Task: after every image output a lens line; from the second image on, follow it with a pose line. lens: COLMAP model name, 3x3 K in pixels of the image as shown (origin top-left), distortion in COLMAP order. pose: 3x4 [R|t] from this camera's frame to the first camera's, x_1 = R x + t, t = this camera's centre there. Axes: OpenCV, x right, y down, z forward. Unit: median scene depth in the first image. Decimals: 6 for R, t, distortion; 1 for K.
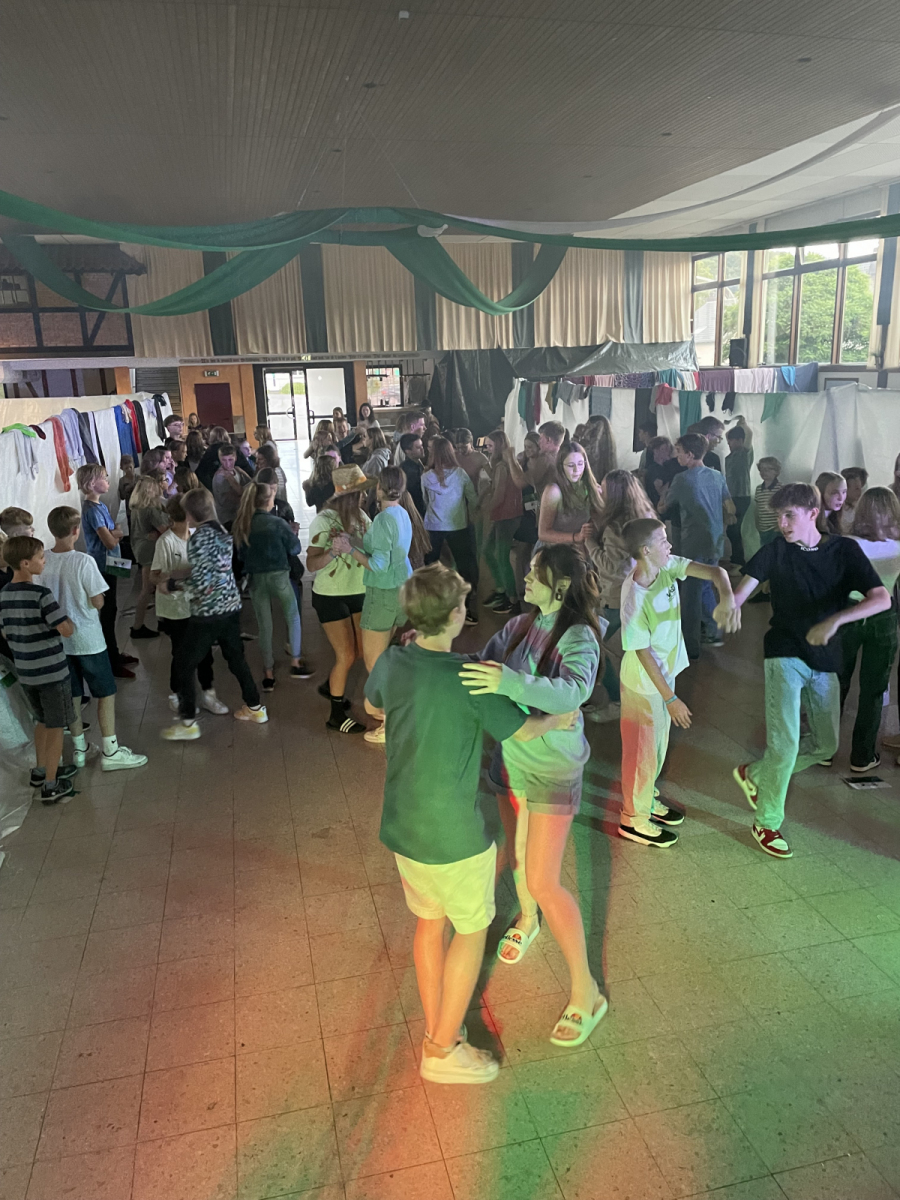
lens RADIAL K [[902.9, 0, 447.7], [0, 902.9, 588.7], [0, 0, 1]] dist [0.090325, -0.113881]
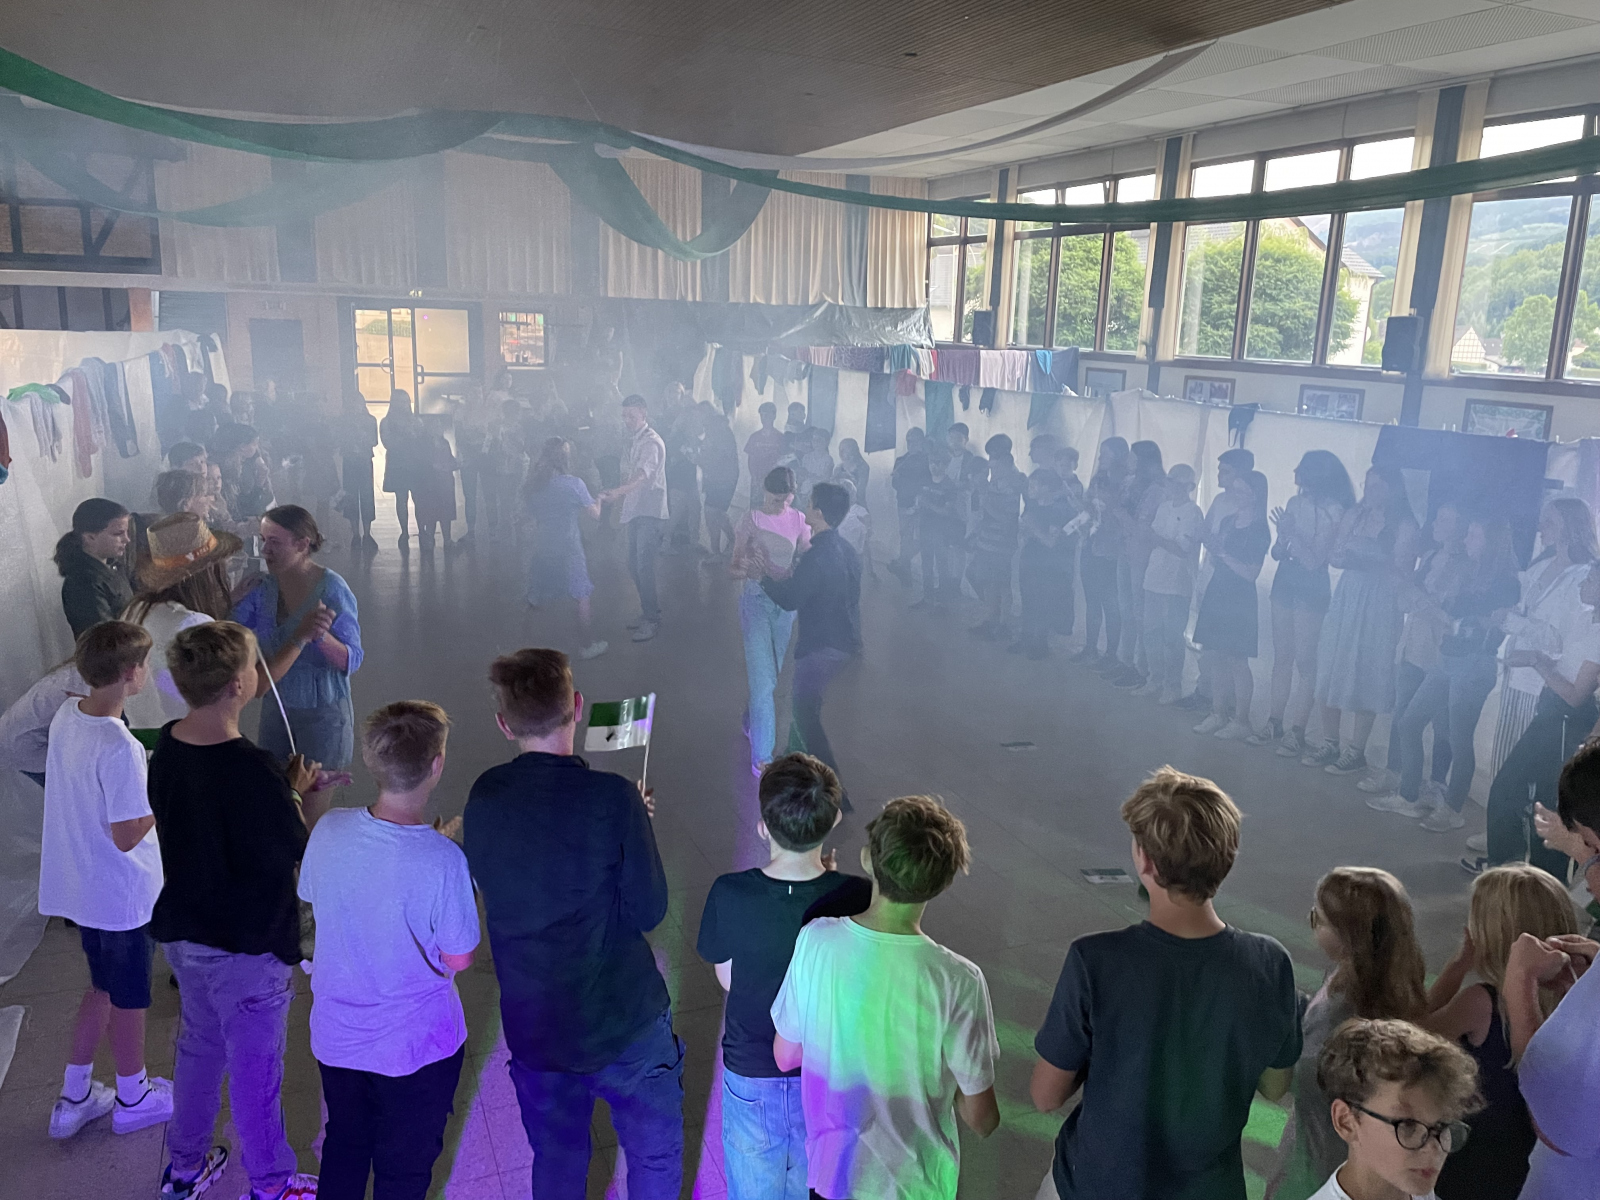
lens RADIAL K [[1203.9, 0, 804.0], [0, 1203.9, 583.1], [0, 0, 1]] dist [0.090325, -0.113881]
pose [[0.984323, 0.028245, 0.174096, -0.013113], [-0.024121, 0.999377, -0.025759, -0.004975], [-0.174716, 0.021156, 0.984392, -0.006532]]
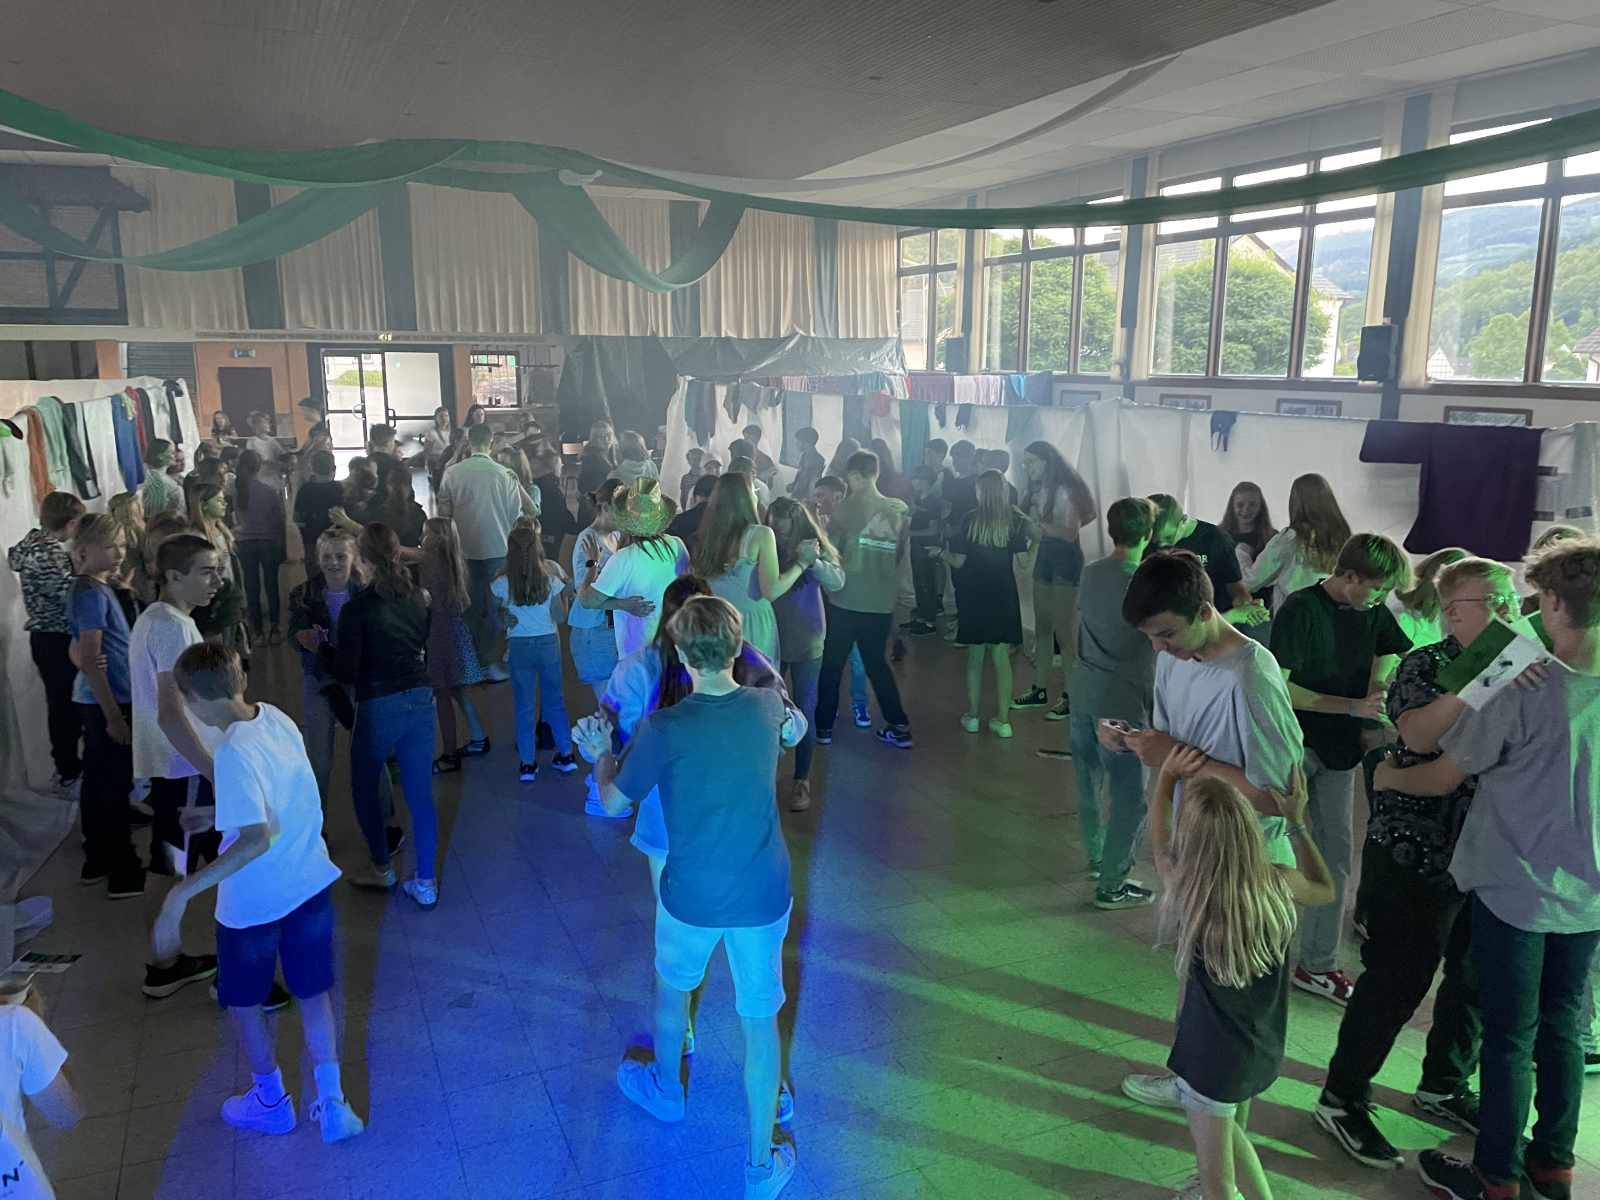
lens RADIAL K [[1203.9, 0, 791.1], [0, 1203.9, 596.3], [0, 0, 1]] dist [0.090325, -0.113881]
pose [[0.983835, 0.001313, 0.179072, -0.011396], [0.007306, 0.998846, -0.047463, 0.000251], [-0.178928, 0.048004, 0.982690, 0.001190]]
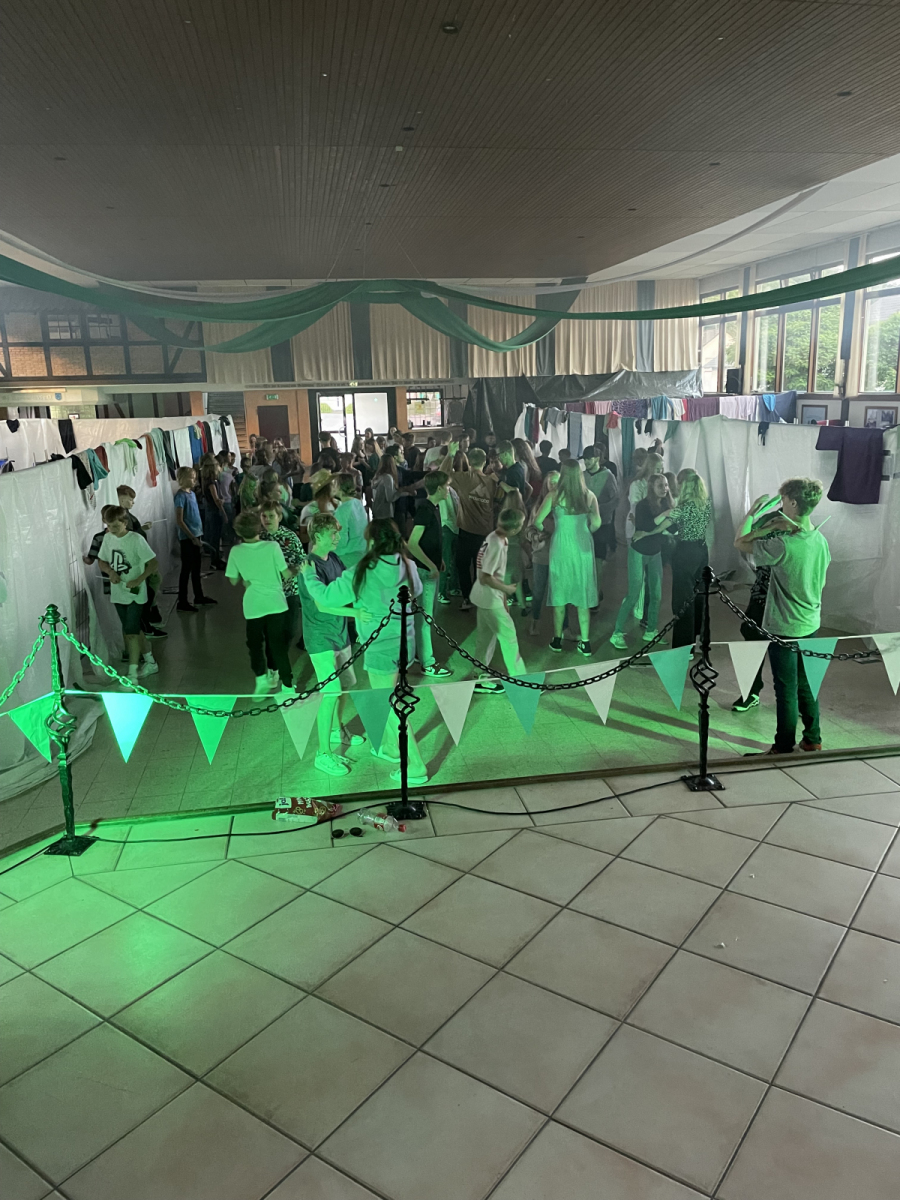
lens RADIAL K [[902.9, 0, 457.5], [0, 902.9, 588.4], [0, 0, 1]] dist [0.090325, -0.113881]
pose [[0.998051, 0.017792, -0.059806, 0.048270], [-0.018999, 0.999626, -0.019675, 0.024143], [0.059434, 0.020773, 0.998016, -0.130373]]
